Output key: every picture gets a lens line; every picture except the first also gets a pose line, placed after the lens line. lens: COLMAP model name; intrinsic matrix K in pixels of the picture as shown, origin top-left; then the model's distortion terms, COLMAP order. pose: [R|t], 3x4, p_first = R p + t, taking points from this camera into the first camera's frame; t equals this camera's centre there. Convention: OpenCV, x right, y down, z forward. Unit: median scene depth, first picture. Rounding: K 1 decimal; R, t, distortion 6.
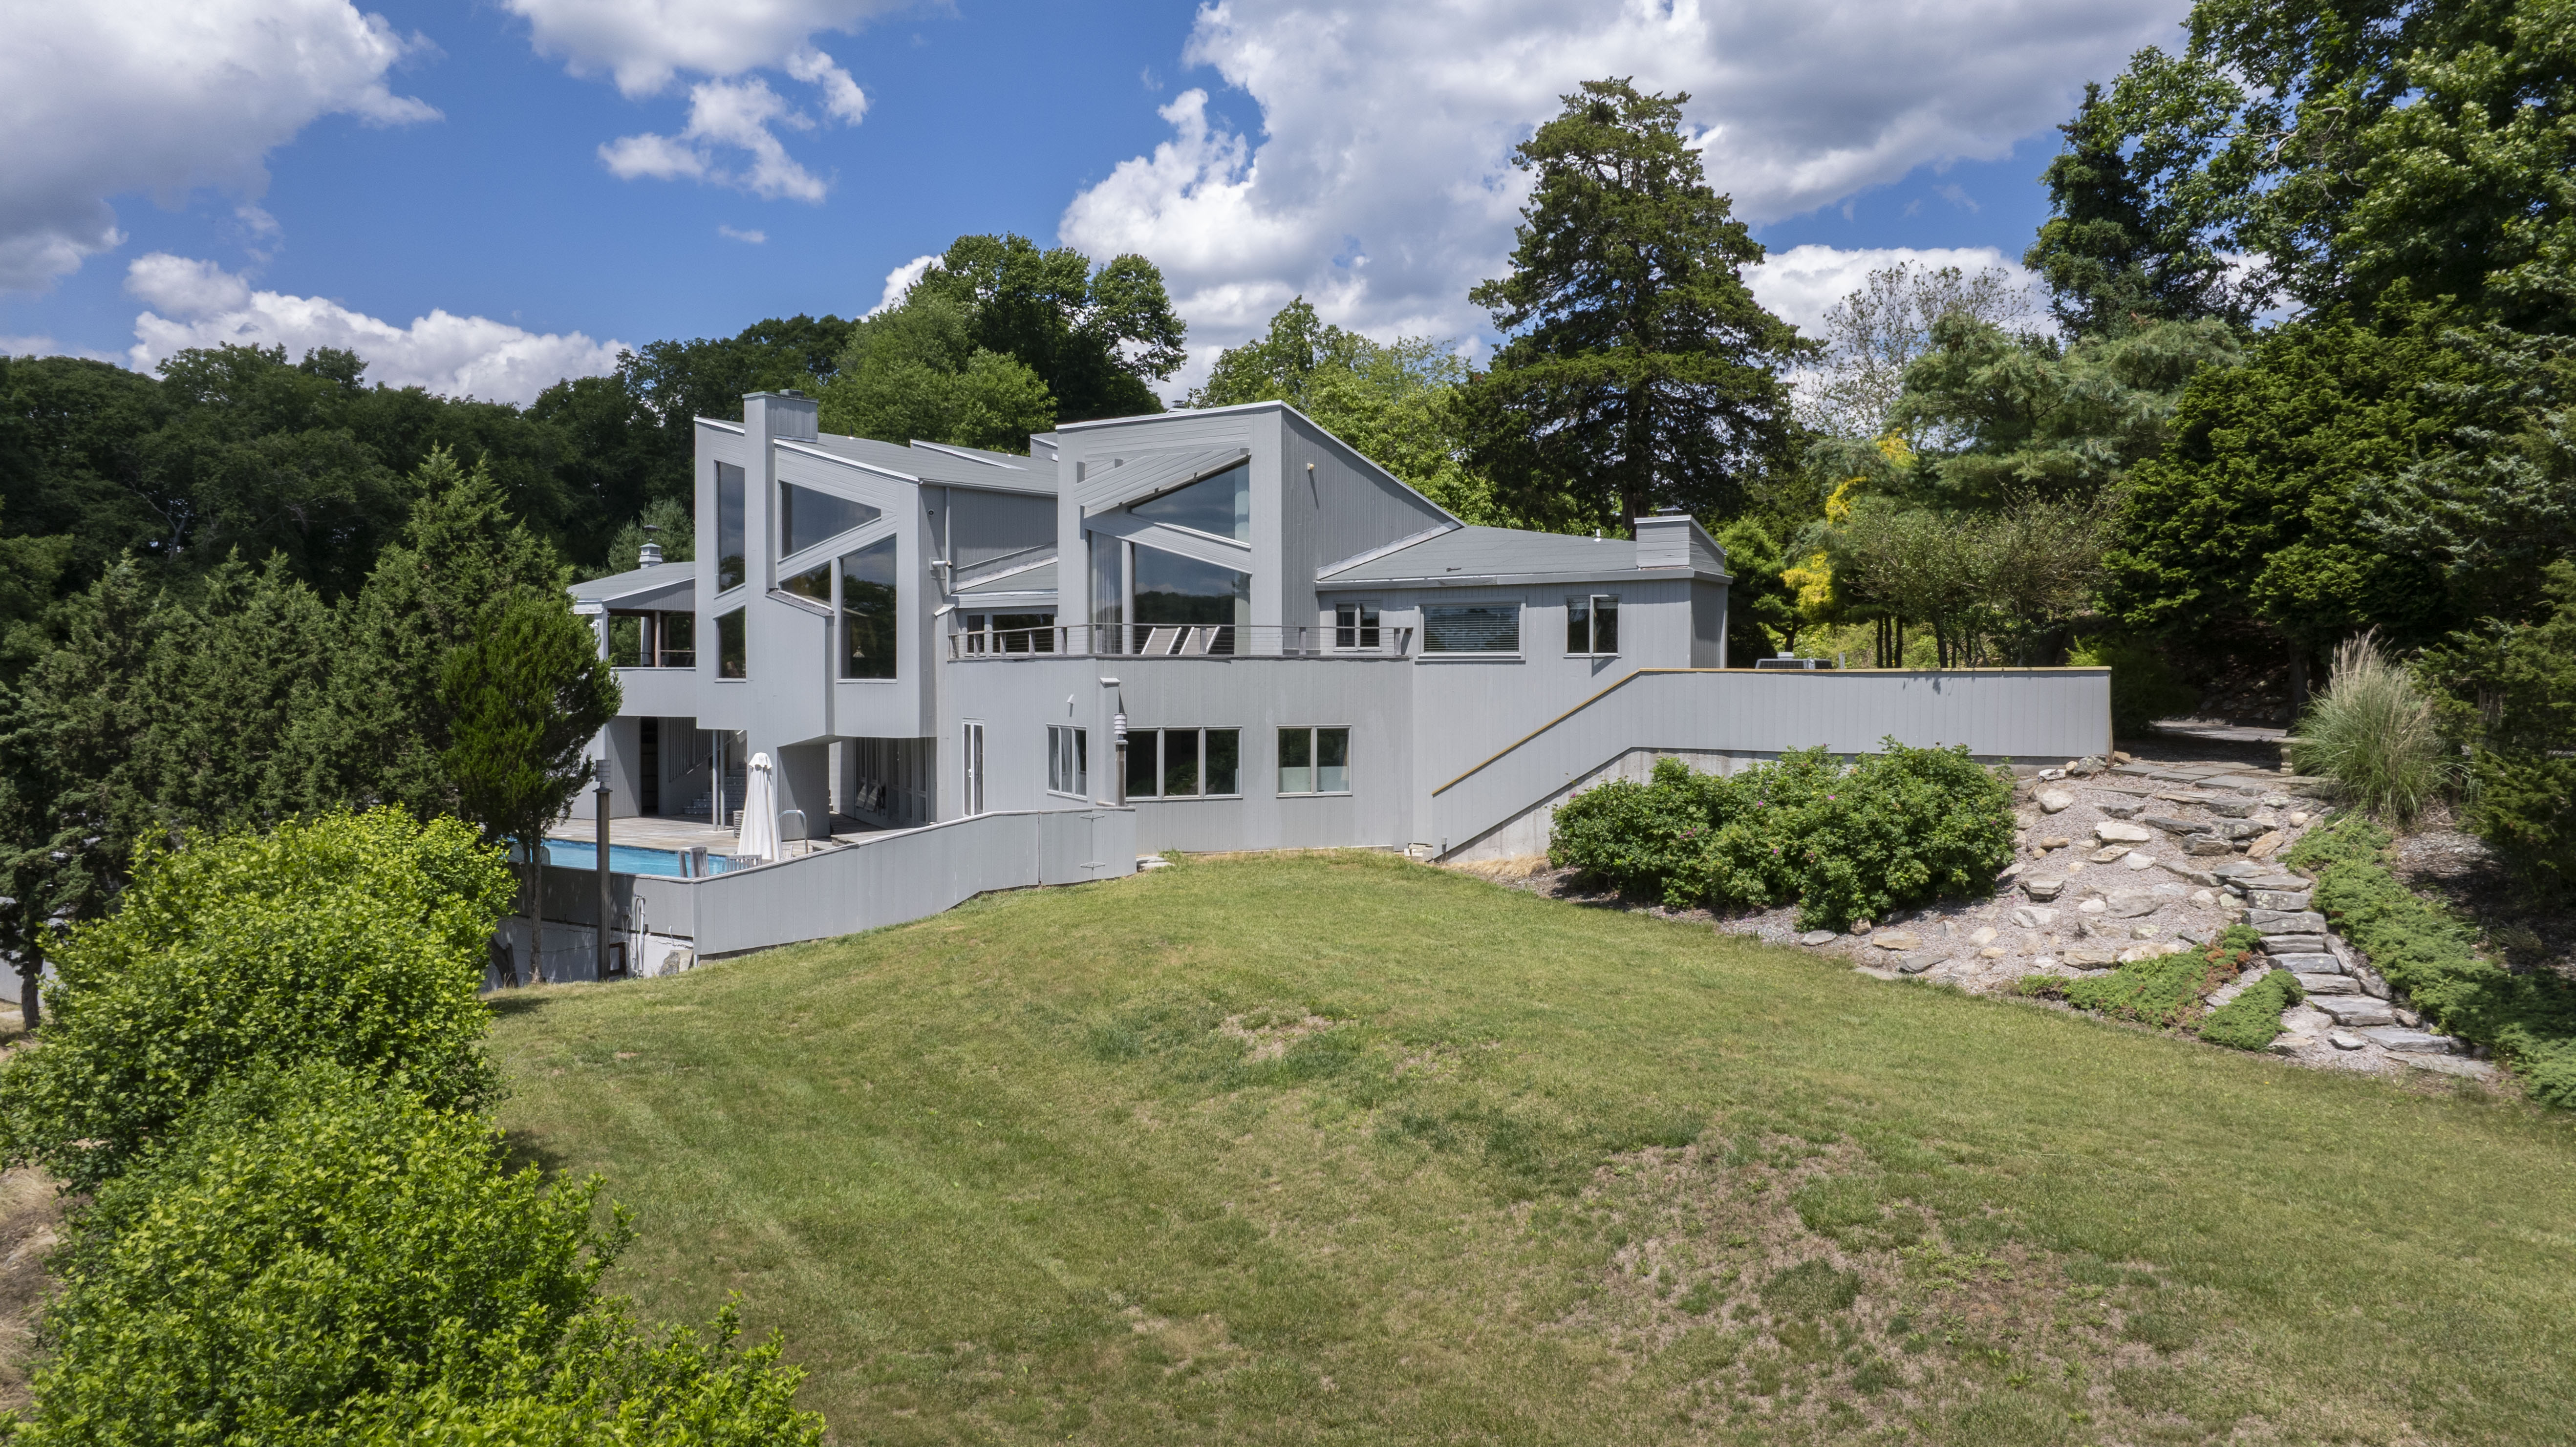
lens RADIAL K [[1824.0, 0, 1282.4], [0, 1824.0, 737.6], [0, 0, 1]] dist [-0.021256, 0.013863]
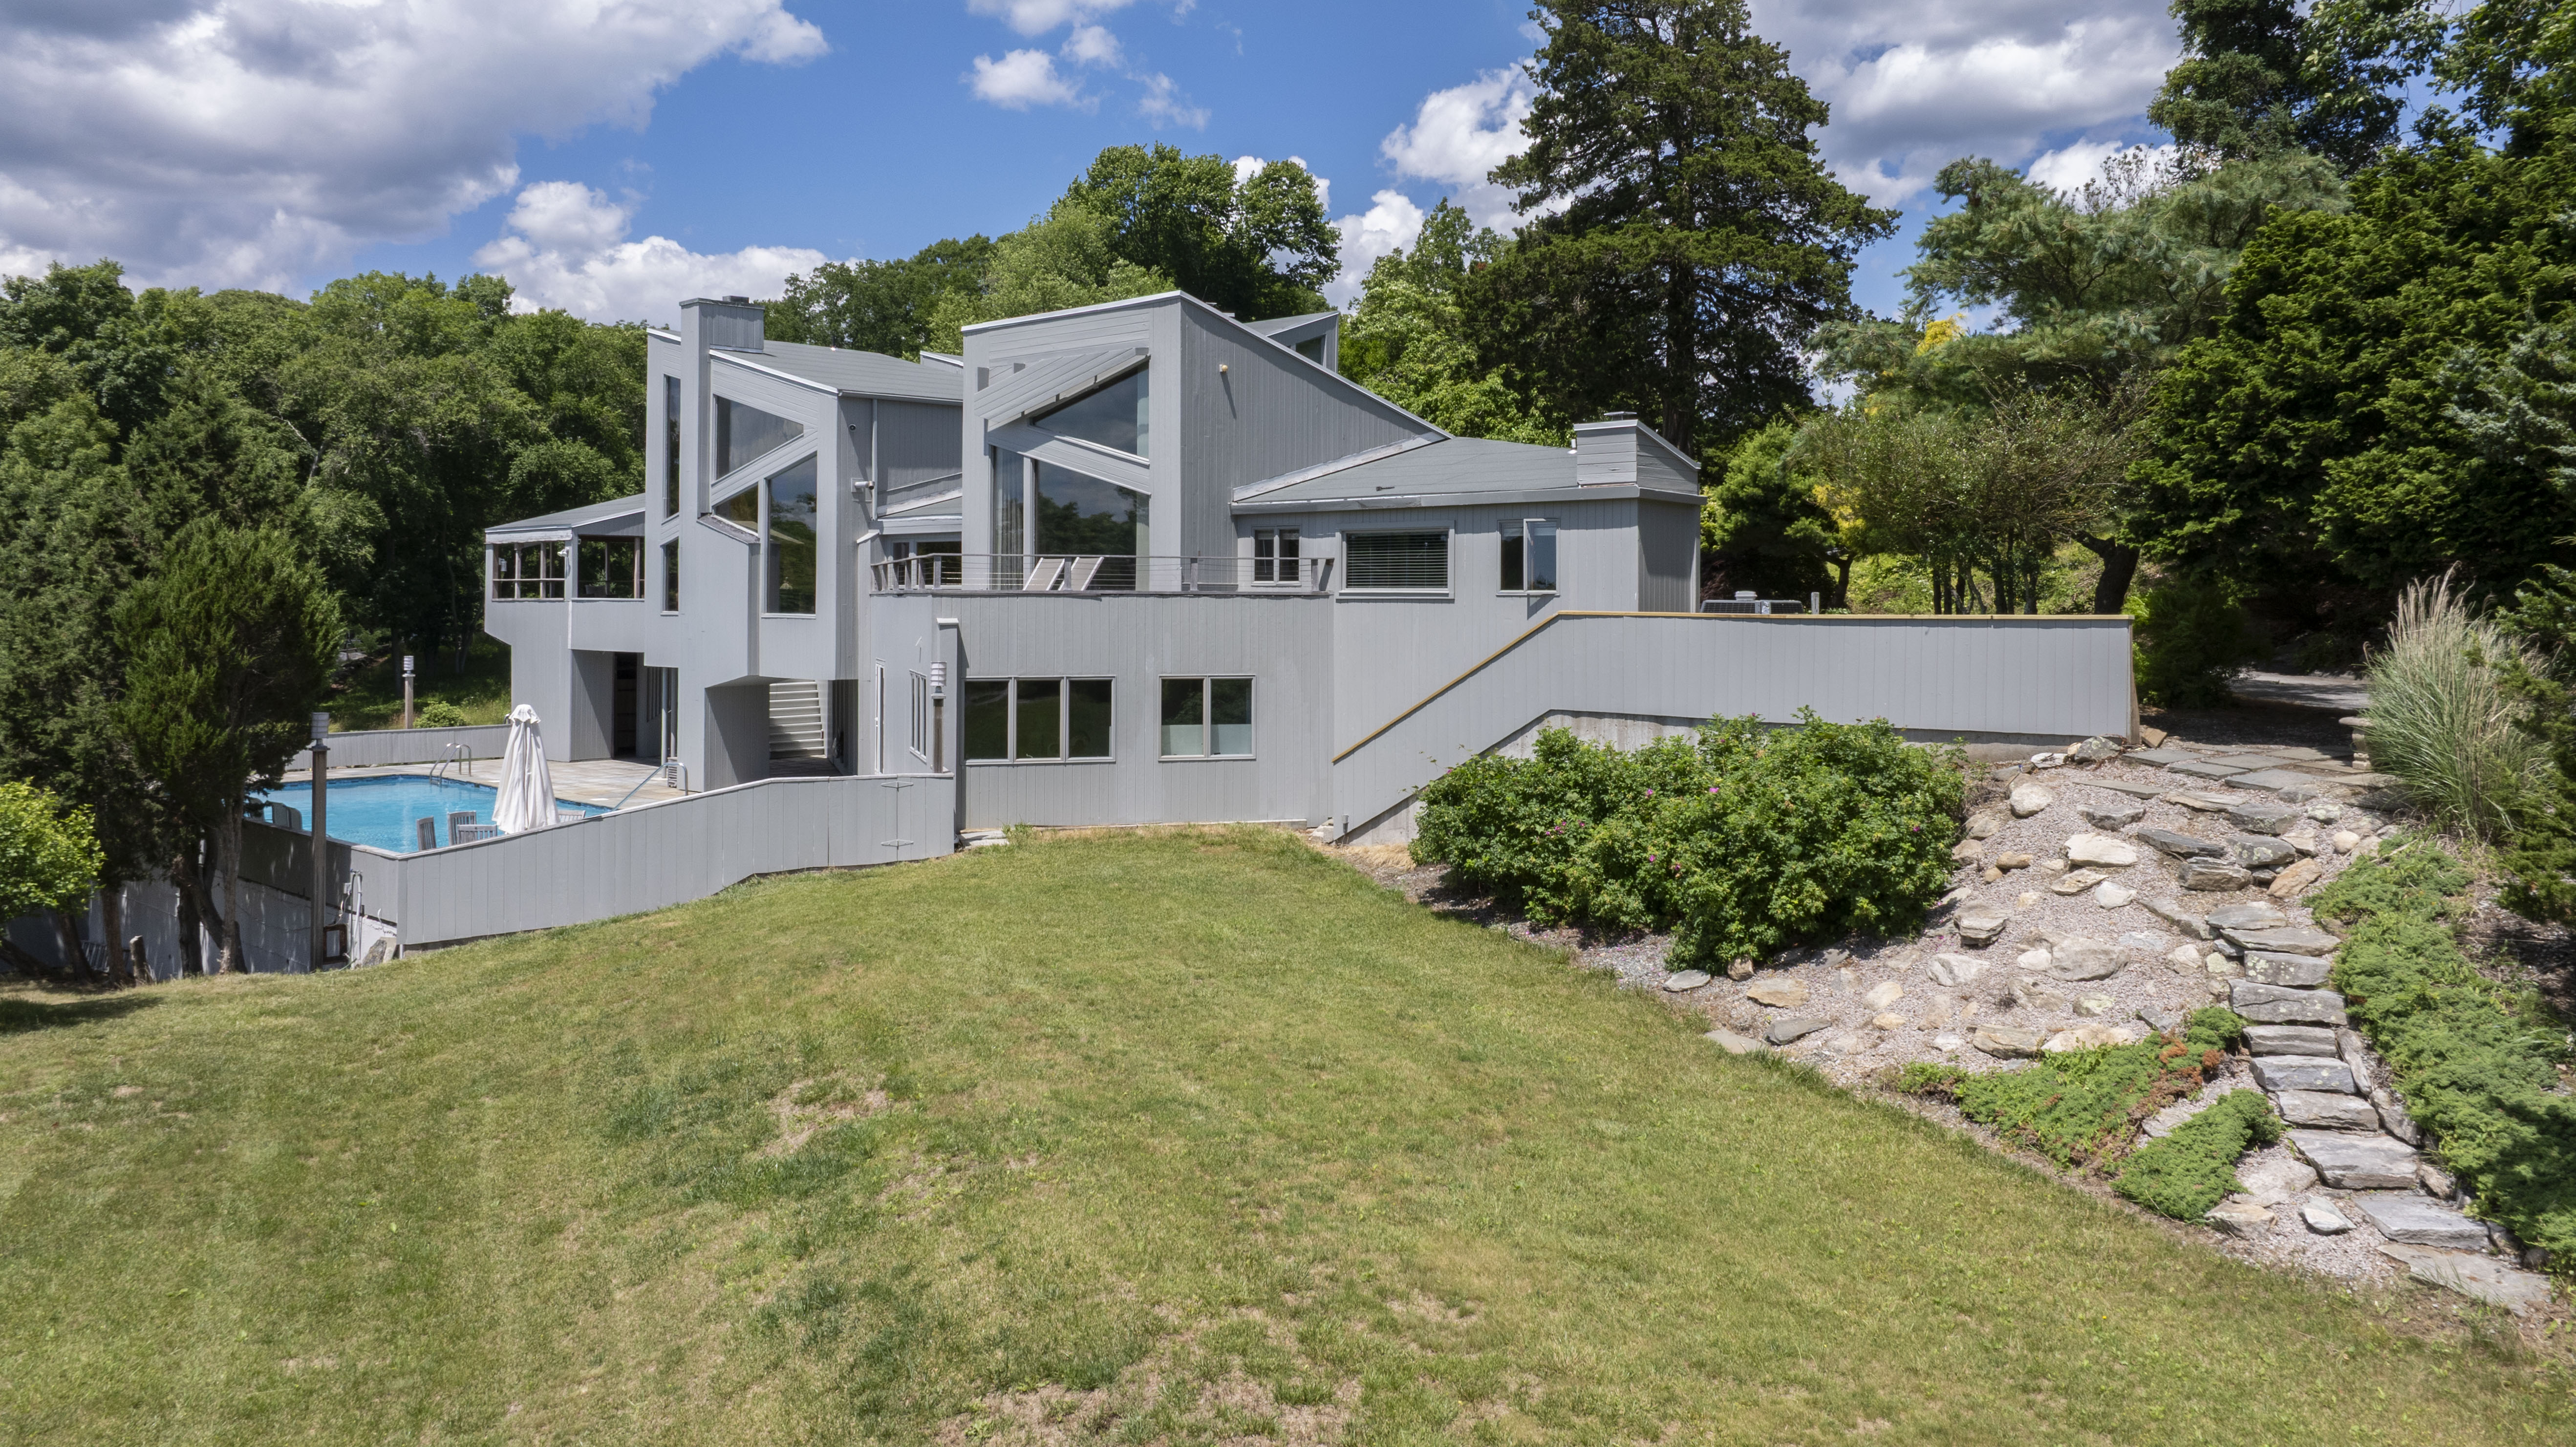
lens RADIAL K [[1824.0, 0, 1324.5], [0, 1824.0, 581.3], [0, 0, 1]] dist [-0.021256, 0.013863]
pose [[0.990453, 0.002620, -0.137825, 0.198408], [-0.008455, 0.999092, -0.041766, -0.016185], [0.137590, 0.042533, 0.989576, 0.190161]]
